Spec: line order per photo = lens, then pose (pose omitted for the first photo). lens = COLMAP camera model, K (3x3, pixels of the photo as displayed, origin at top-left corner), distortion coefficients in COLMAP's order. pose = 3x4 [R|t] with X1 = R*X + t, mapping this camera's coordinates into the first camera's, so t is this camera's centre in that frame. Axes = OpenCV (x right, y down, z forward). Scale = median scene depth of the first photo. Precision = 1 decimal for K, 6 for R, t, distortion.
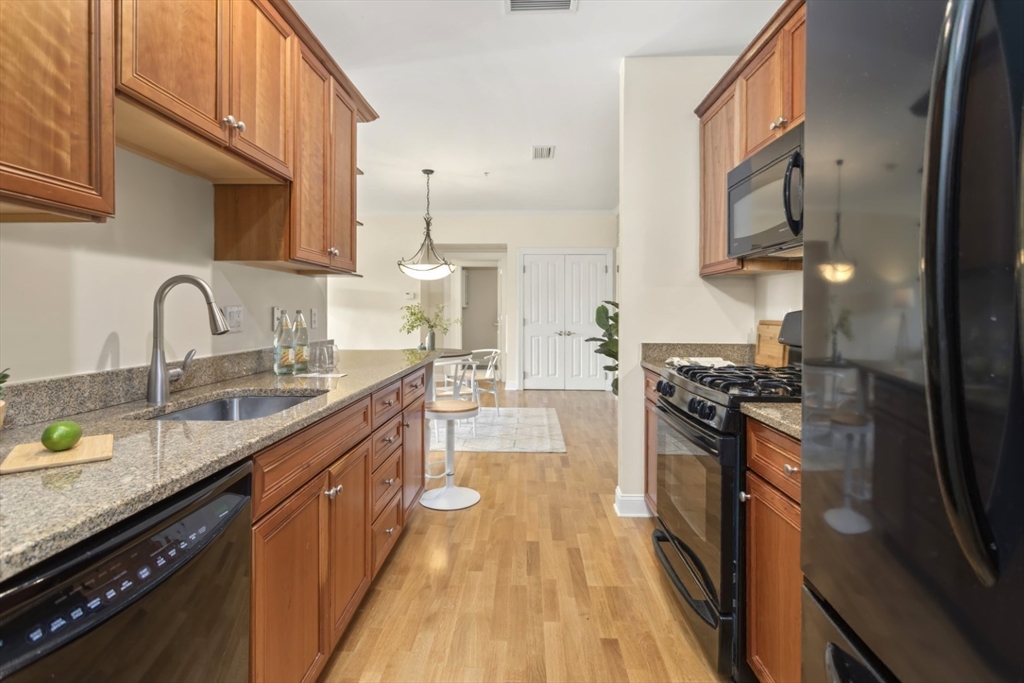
lens RADIAL K [[491.0, 0, 518.0], [0, 491.0, 312.4], [0, 0, 1]] dist [-0.003318, 0.000281]
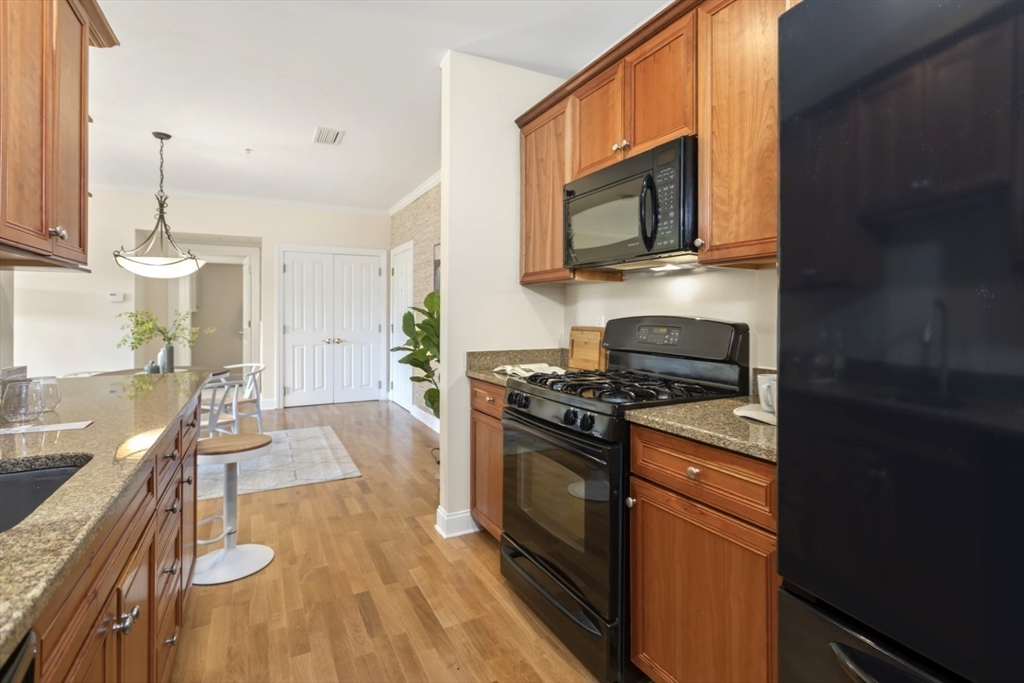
lens RADIAL K [[491.0, 0, 518.0], [0, 491.0, 312.4], [0, 0, 1]] dist [-0.003318, 0.000281]
pose [[0.871529, -0.002852, 0.490335, -0.150212], [0.005853, 0.999972, -0.004589, -0.011127], [-0.490308, 0.006869, 0.871522, 0.130652]]
